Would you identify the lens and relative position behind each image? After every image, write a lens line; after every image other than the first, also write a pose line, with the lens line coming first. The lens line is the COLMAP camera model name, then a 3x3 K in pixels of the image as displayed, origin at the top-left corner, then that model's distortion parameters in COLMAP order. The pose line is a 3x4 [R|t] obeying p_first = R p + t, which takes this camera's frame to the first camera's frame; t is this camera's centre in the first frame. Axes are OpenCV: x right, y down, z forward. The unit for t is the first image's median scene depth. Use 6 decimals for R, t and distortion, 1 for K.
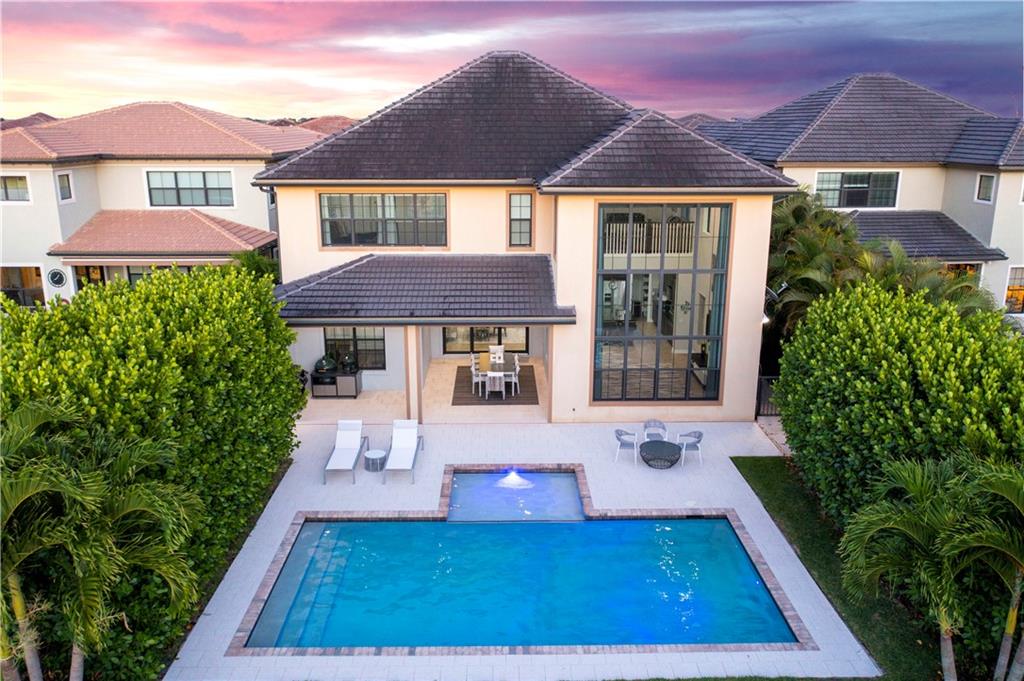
lens RADIAL K [[806.9, 0, 510.6], [0, 806.9, 340.0], [0, 0, 1]] dist [-0.026097, 0.014575]
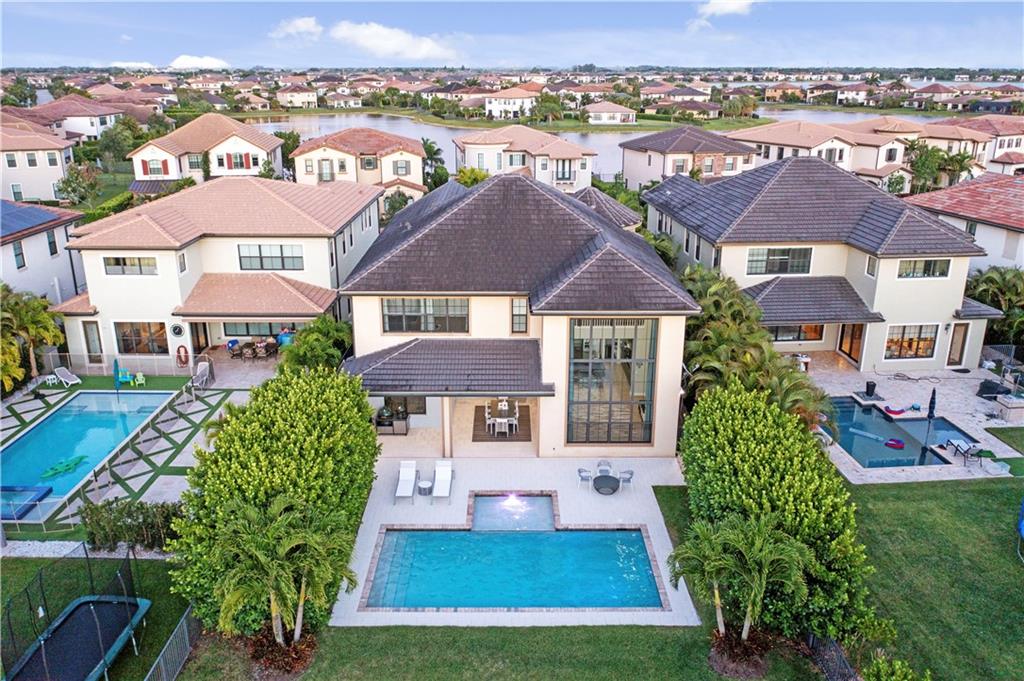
lens RADIAL K [[806.9, 0, 512.1], [0, 806.9, 342.3], [0, 0, 1]] dist [-0.026097, 0.014575]
pose [[0.999939, 0.005677, -0.009487, 0.013284], [-0.005045, 0.997850, 0.065344, -0.198948], [0.009837, -0.065292, 0.997818, -0.461060]]
